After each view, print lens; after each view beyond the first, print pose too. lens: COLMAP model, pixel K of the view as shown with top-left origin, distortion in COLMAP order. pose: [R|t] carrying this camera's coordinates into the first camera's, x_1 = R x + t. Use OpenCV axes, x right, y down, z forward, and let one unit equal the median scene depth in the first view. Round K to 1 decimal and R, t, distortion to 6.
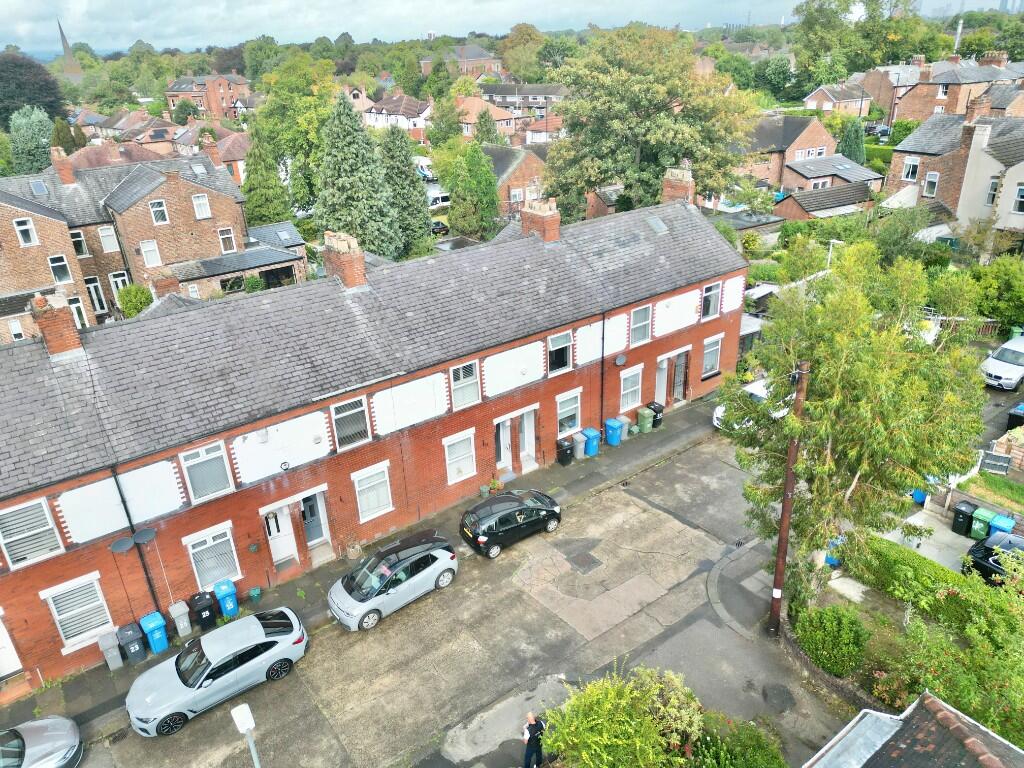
lens RADIAL K [[718.4, 0, 512.0], [0, 718.4, 384.0], [0, 0, 1]] dist [0.055746, -0.001979]
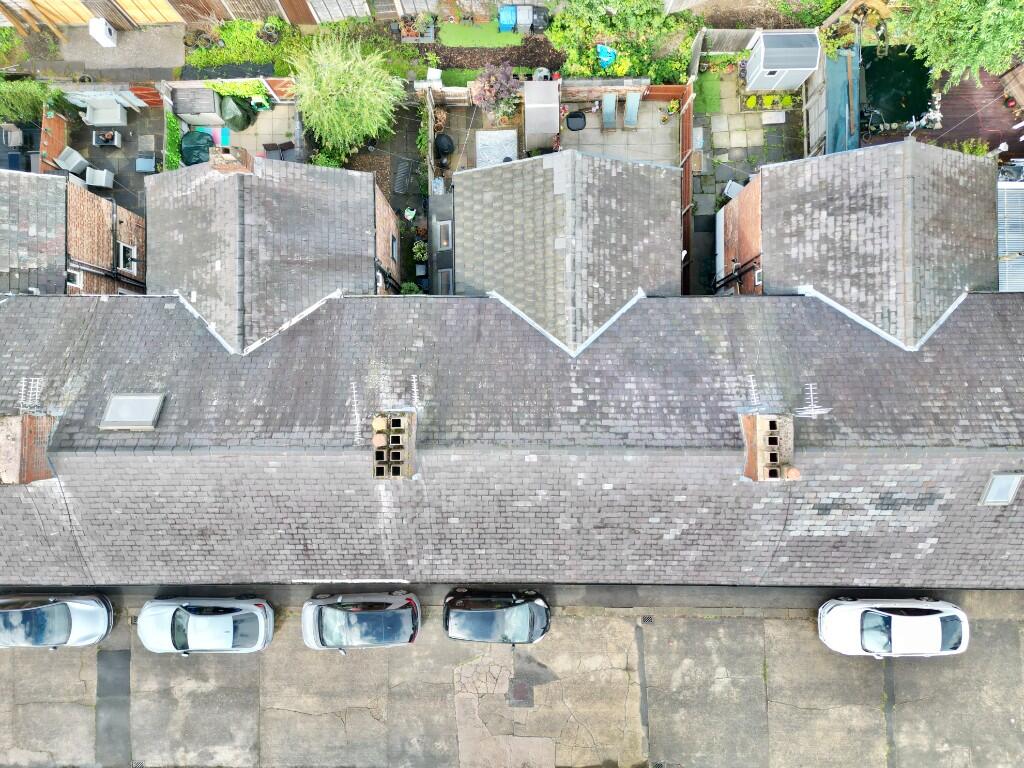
lens RADIAL K [[718.4, 0, 512.0], [0, 718.4, 384.0], [0, 0, 1]] dist [0.055746, -0.001979]
pose [[0.800335, 0.599495, 0.008347, -0.206133], [-0.269690, 0.347537, 0.898045, -0.923573], [0.535473, -0.720988, 0.439823, 0.900216]]
